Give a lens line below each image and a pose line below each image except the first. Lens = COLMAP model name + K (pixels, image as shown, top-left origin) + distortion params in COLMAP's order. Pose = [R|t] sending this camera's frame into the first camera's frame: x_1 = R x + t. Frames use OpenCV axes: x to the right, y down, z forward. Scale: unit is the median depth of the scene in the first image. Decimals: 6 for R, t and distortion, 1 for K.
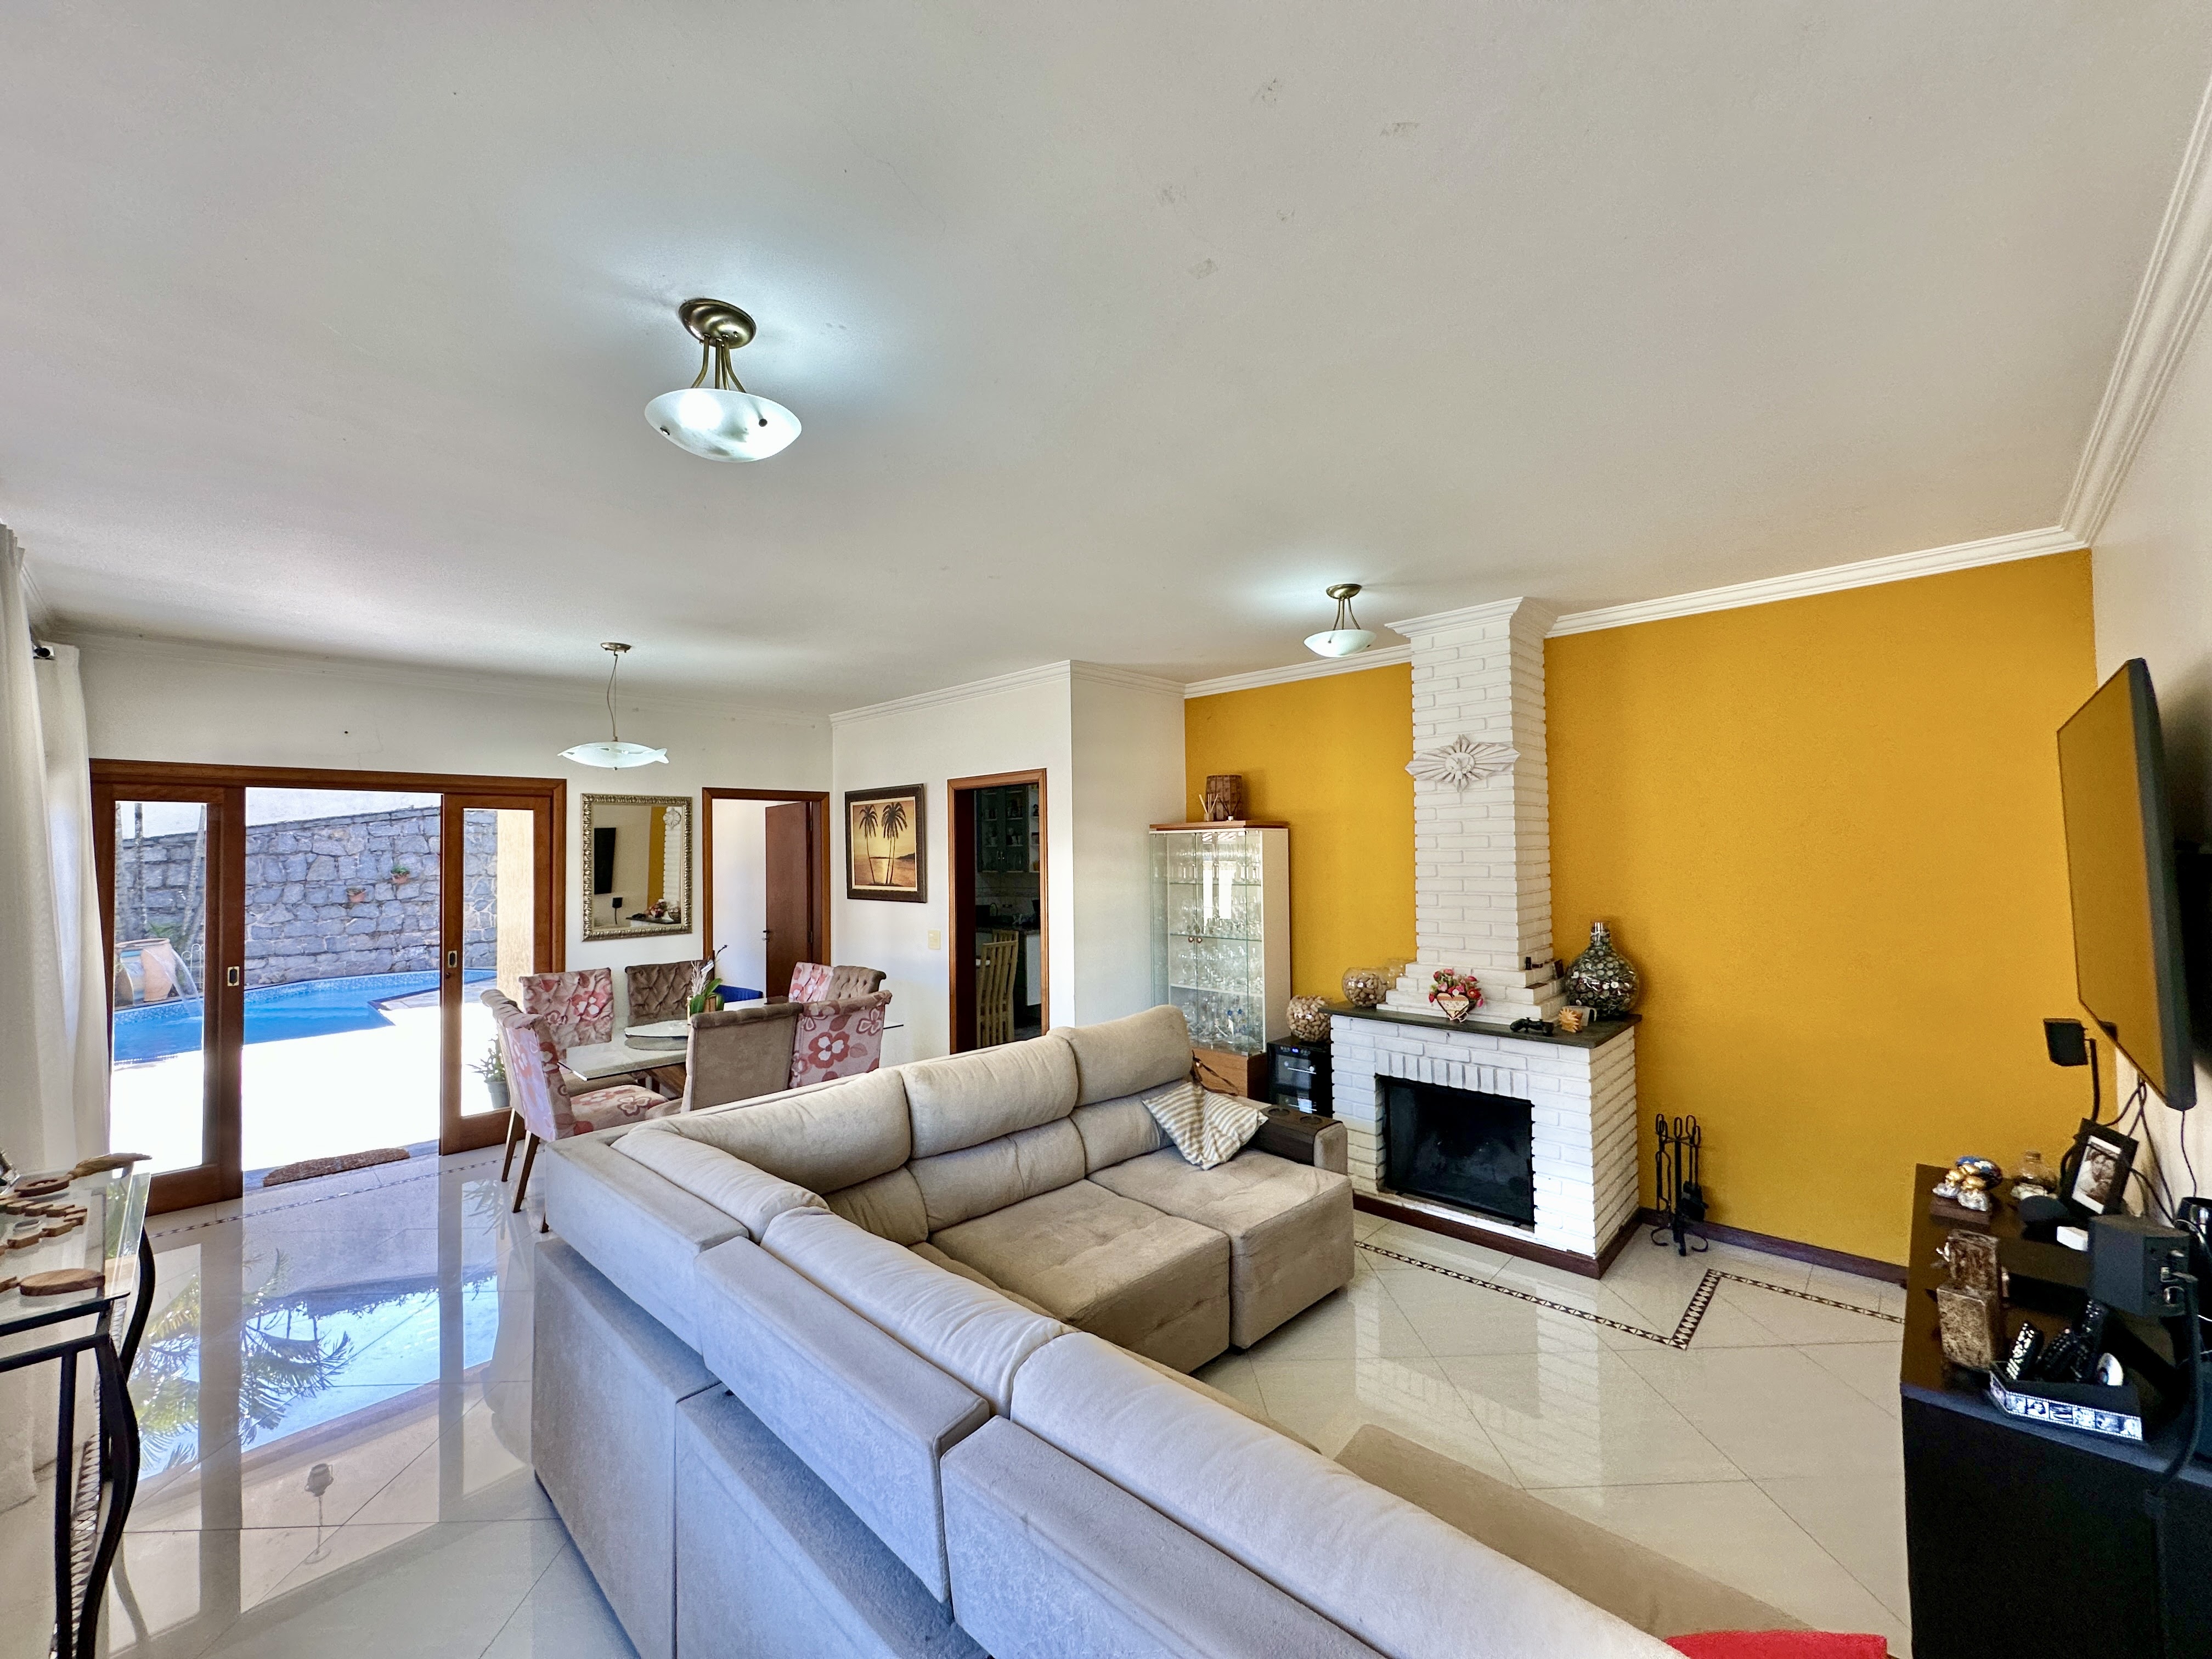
lens RADIAL K [[883.2, 0, 1105.9], [0, 883.2, 832.1], [0, 0, 1]] dist [-0.005167, 0.001220]
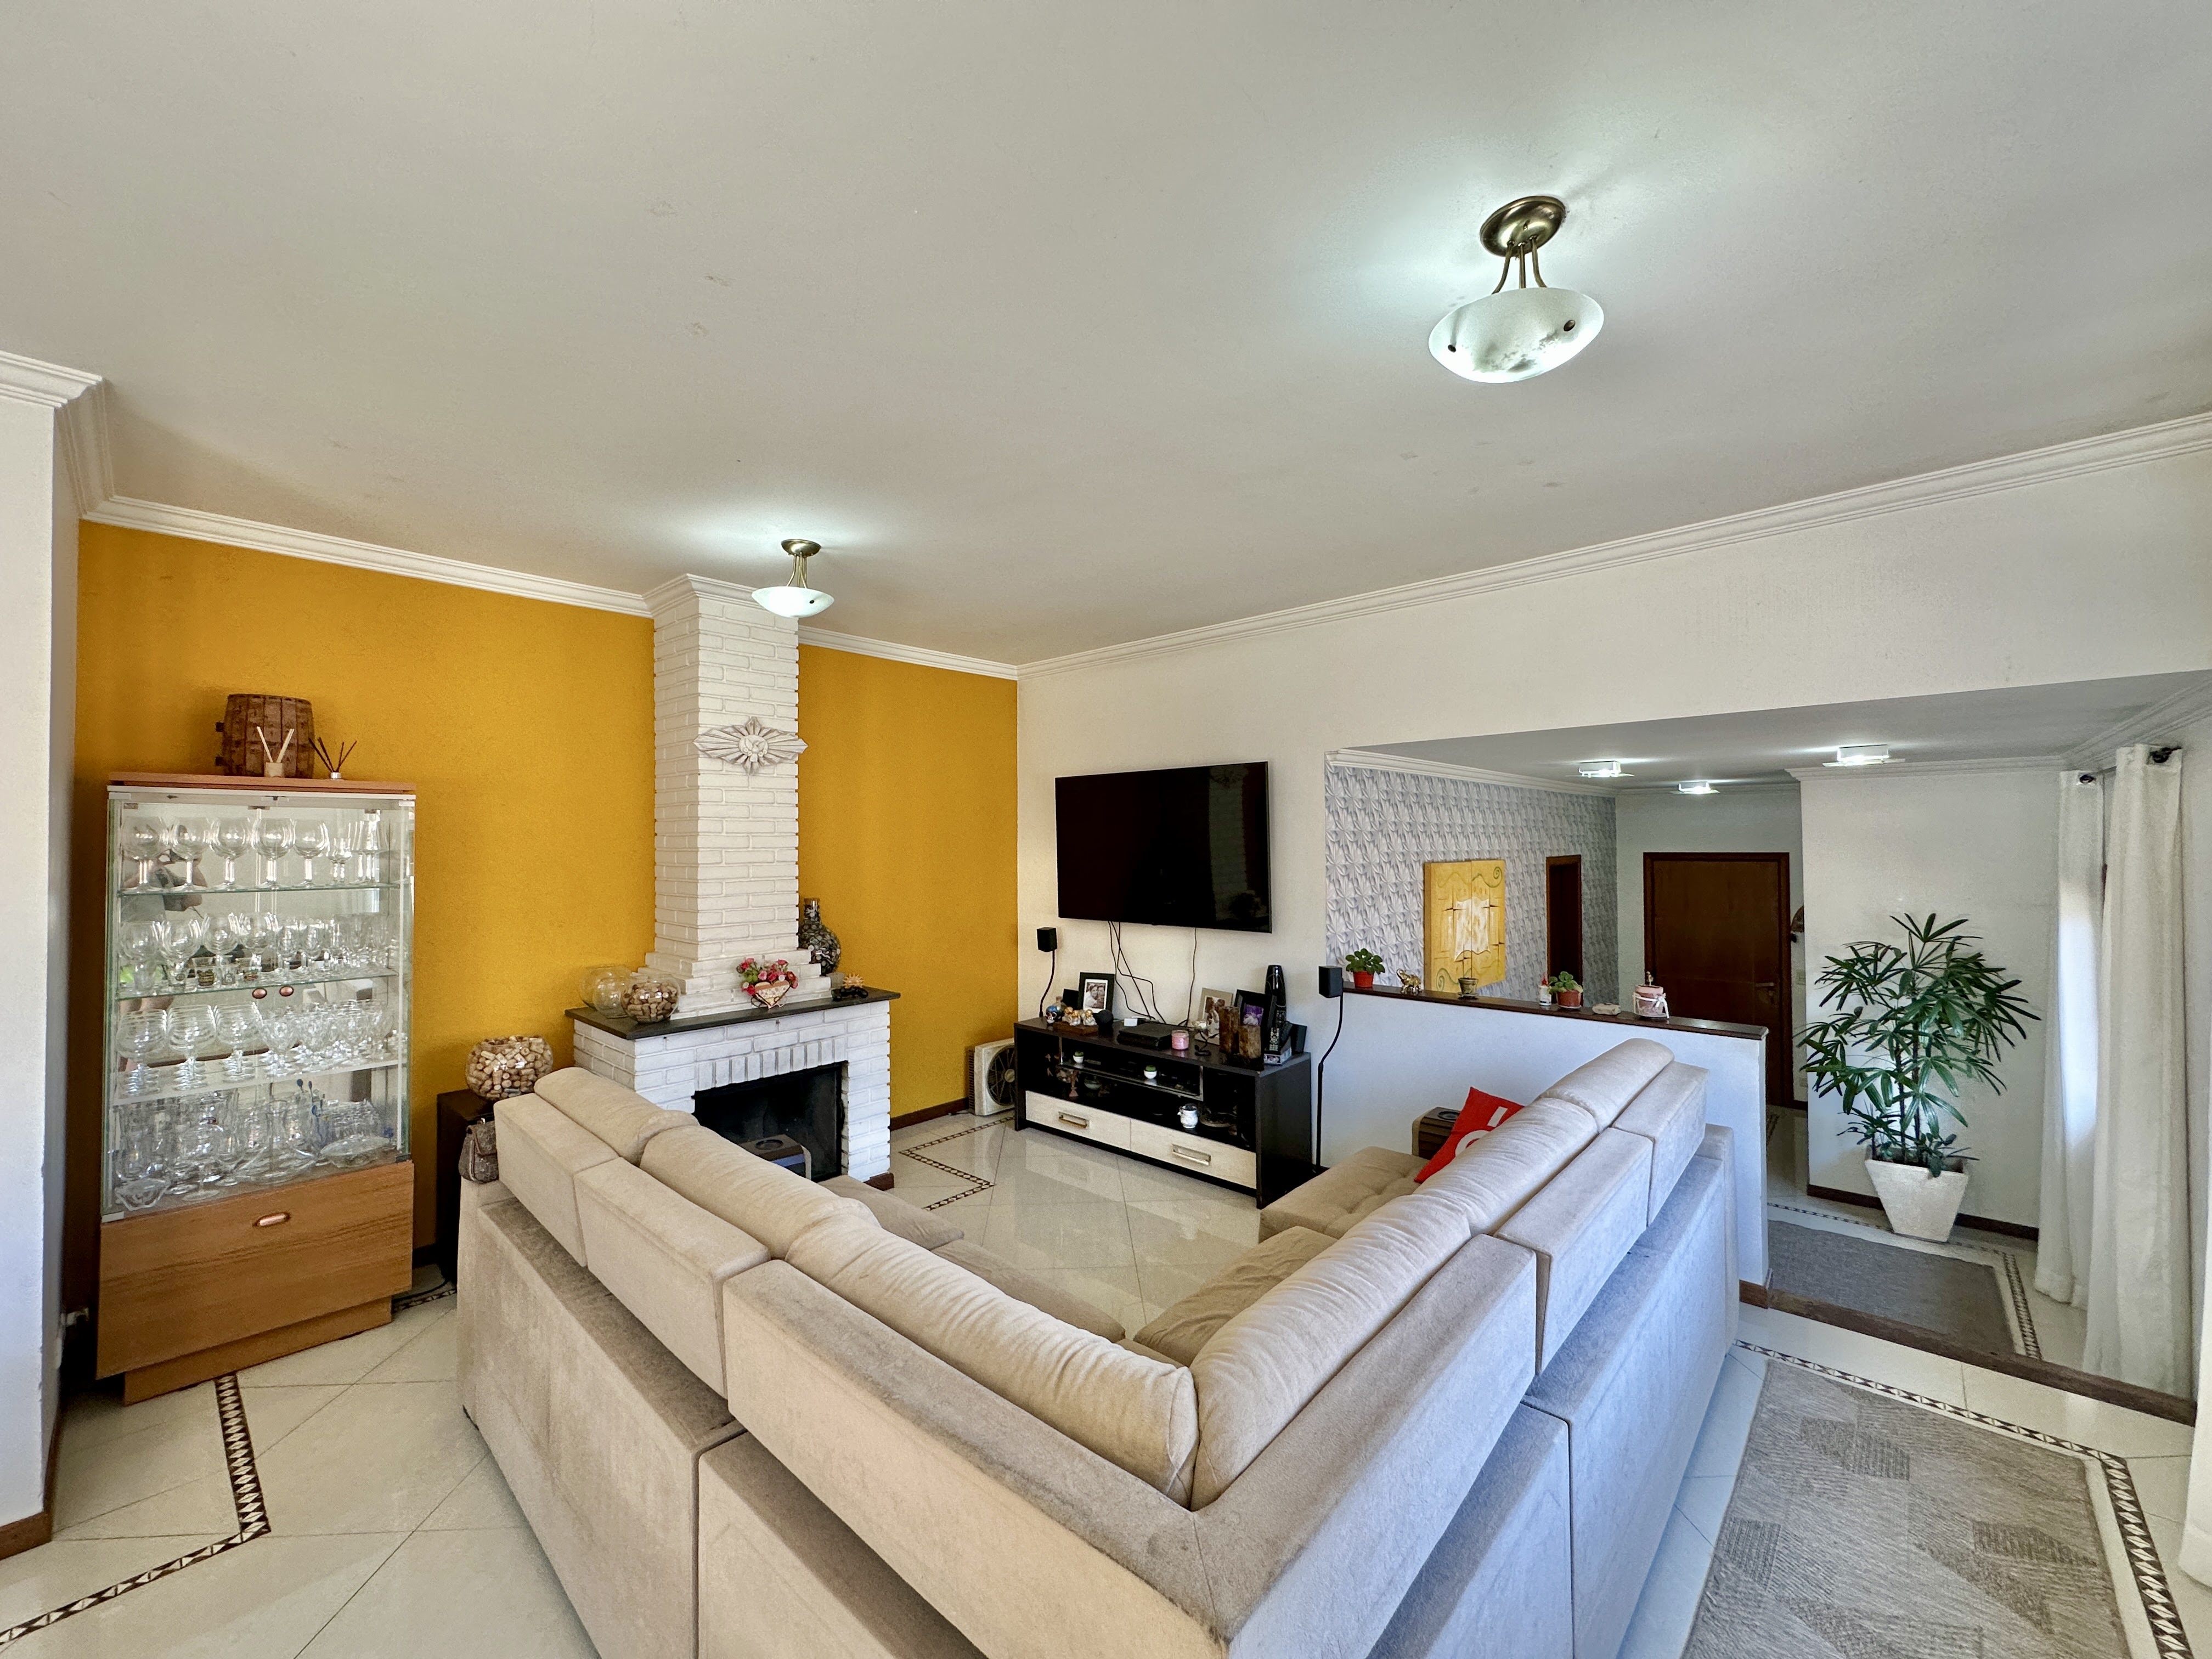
lens RADIAL K [[883.2, 0, 1107.1], [0, 883.2, 829.9], [0, 0, 1]] dist [-0.005167, 0.001220]
pose [[-0.022164, 0.026405, 0.999406, -0.408297], [-0.018861, 0.999462, -0.026825, 0.023634], [-0.999576, -0.019445, -0.021654, 0.443177]]
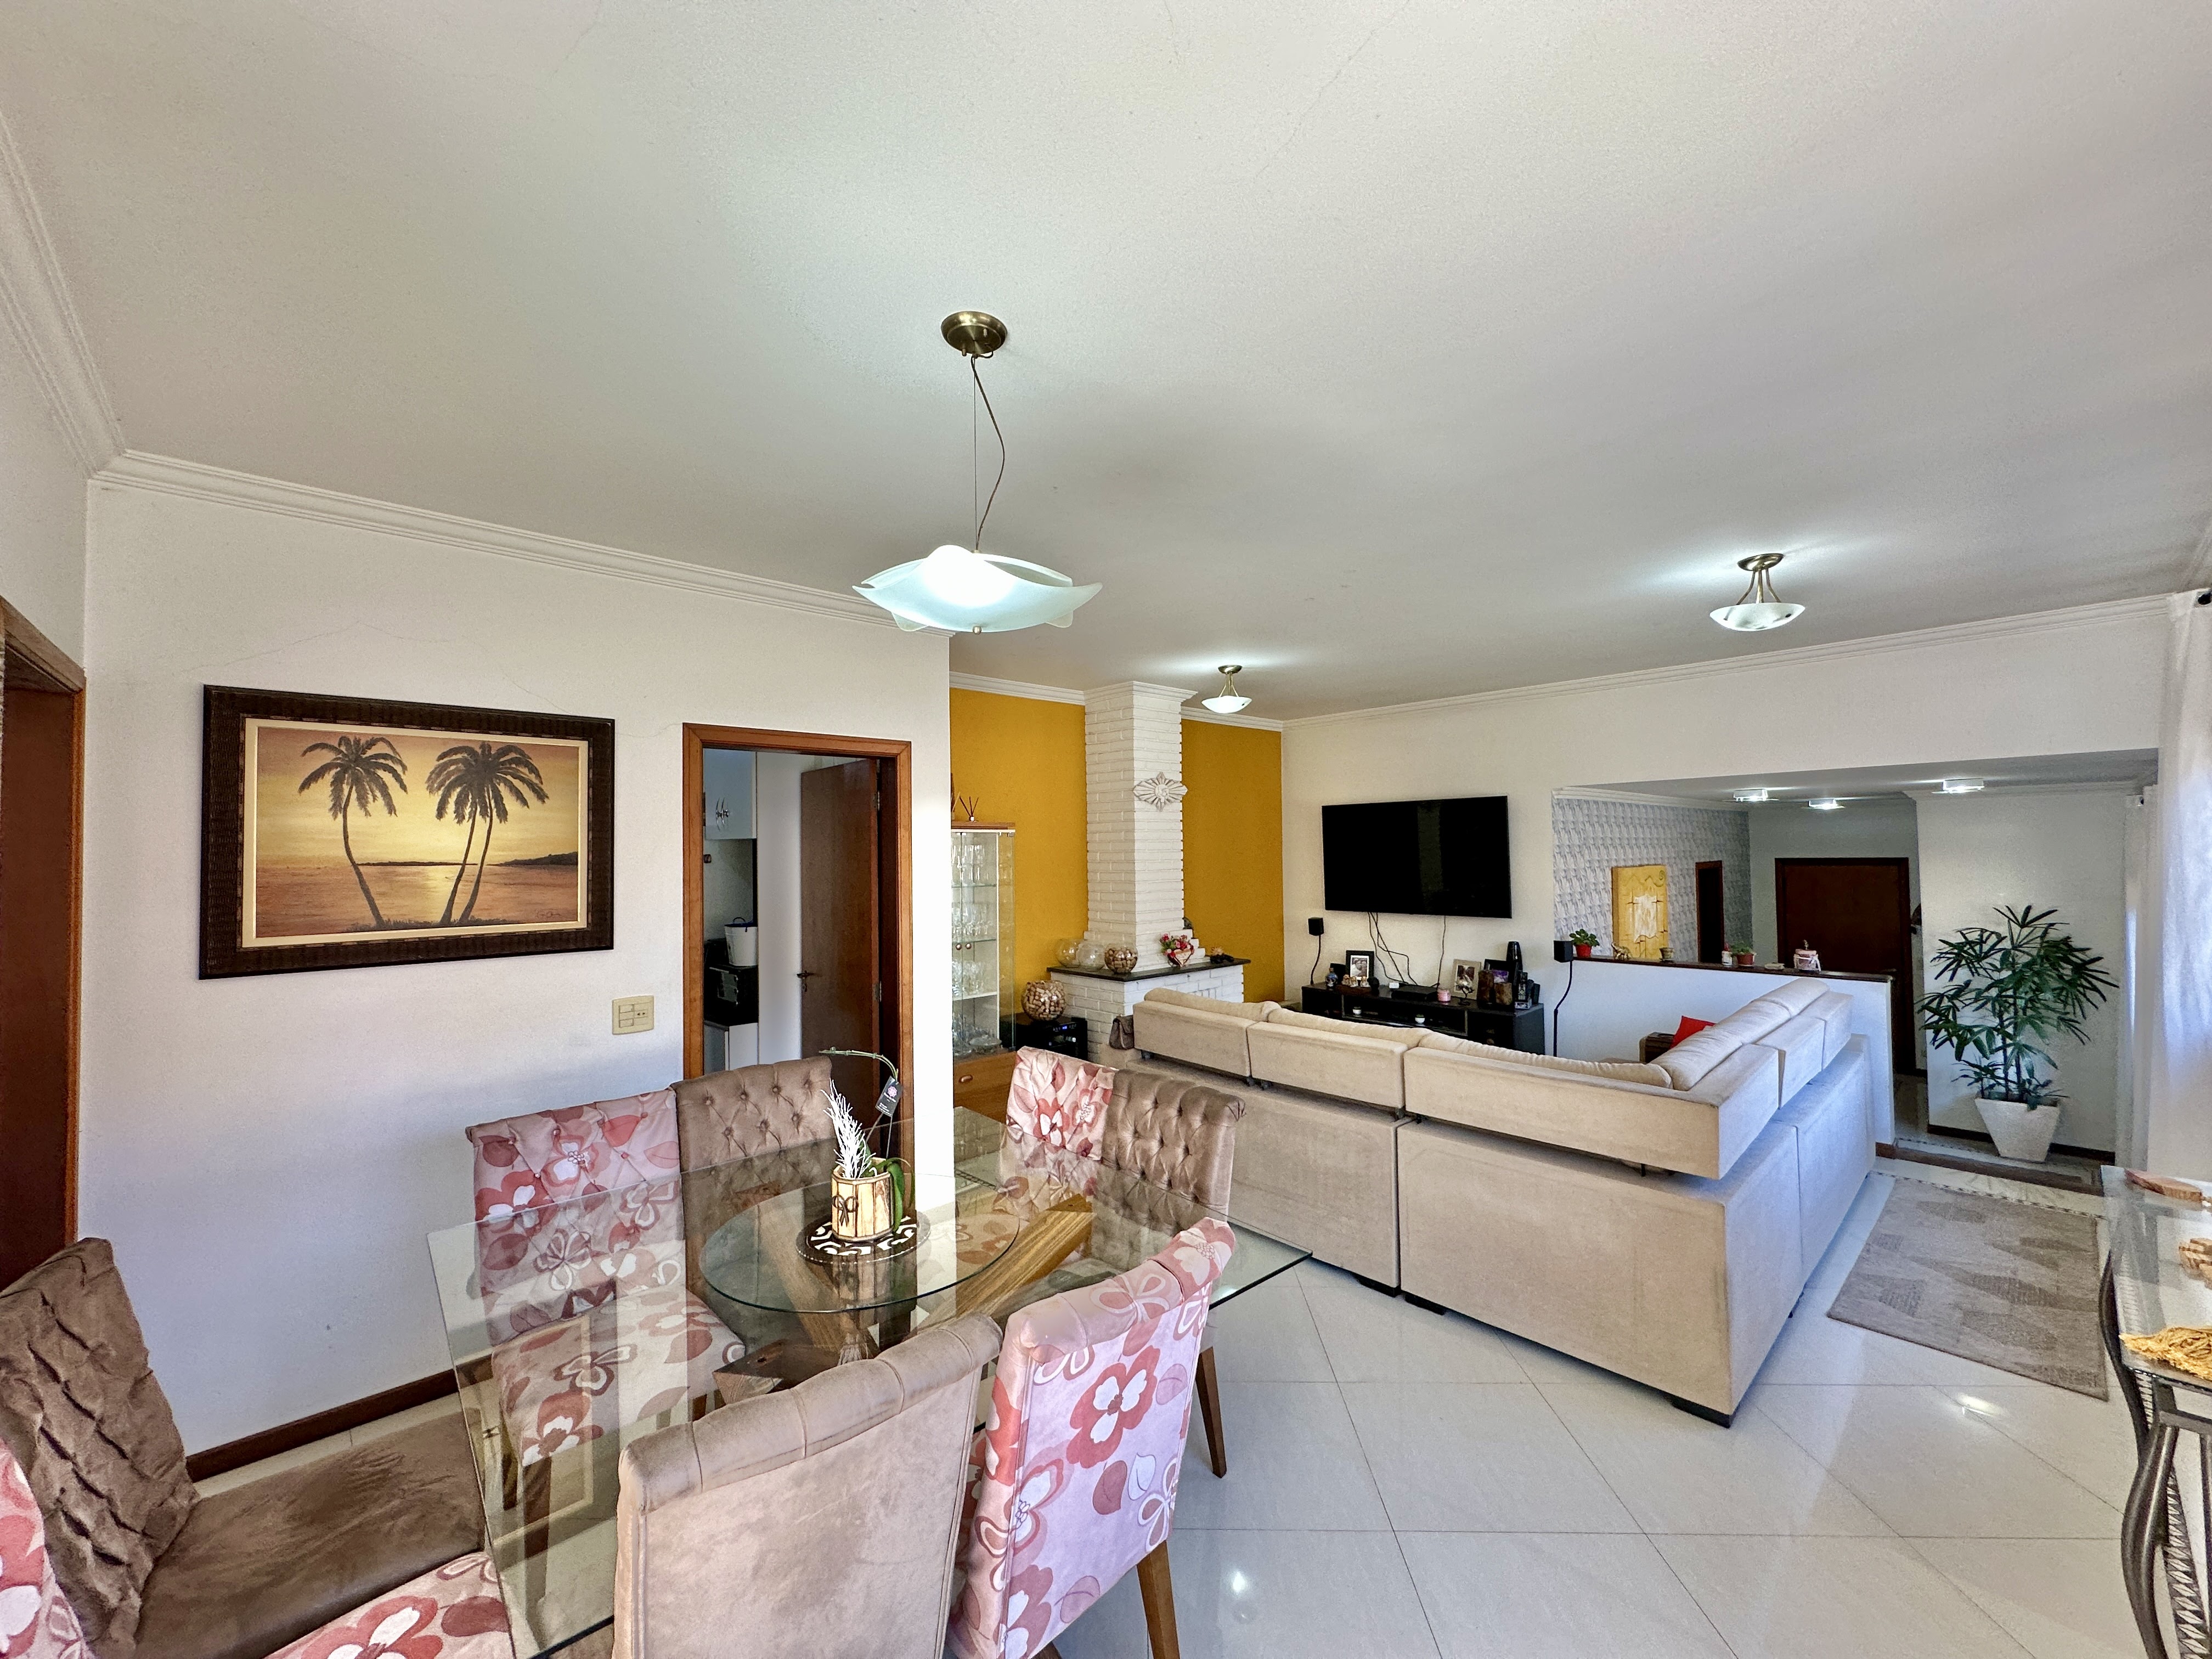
lens RADIAL K [[883.2, 0, 1106.5], [0, 883.2, 831.4], [0, 0, 1]] dist [-0.005167, 0.001220]
pose [[0.059697, 0.033851, 0.997642, -0.740920], [-0.012511, 0.999372, -0.033161, 0.026019], [-0.998138, -0.010502, 0.060083, 0.707215]]
